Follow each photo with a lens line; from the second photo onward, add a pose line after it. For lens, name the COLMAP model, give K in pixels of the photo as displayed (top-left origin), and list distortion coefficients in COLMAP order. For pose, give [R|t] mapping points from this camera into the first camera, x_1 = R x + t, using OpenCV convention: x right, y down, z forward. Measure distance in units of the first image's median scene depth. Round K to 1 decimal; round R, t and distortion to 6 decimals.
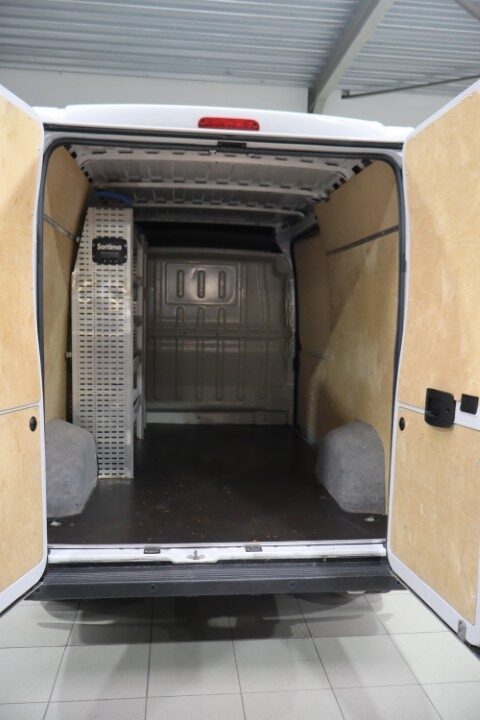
lens RADIAL K [[605.1, 0, 240.0], [0, 605.1, 360.0], [0, 0, 1]] dist [-0.010576, -0.000085]
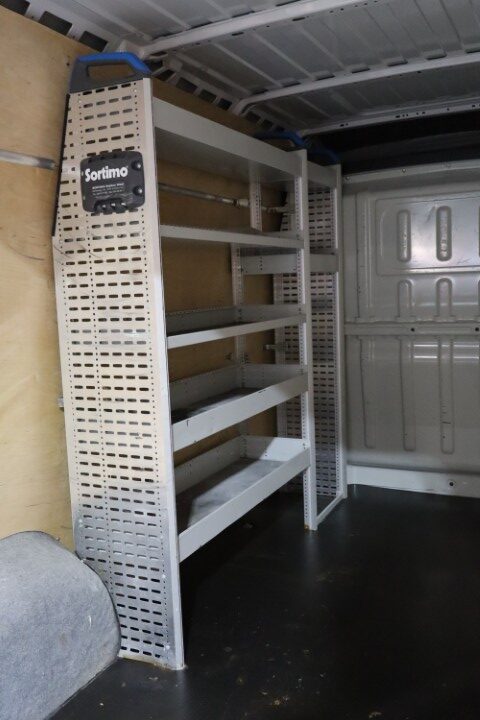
lens RADIAL K [[687.0, 0, 240.0], [0, 687.0, 360.0], [0, 0, 1]] dist [0.005453, -0.005544]
pose [[0.852626, 0.004123, -0.522505, 0.140325], [0.017768, 0.999162, 0.036878, -0.062778], [0.522219, -0.040727, 0.851838, 0.599023]]
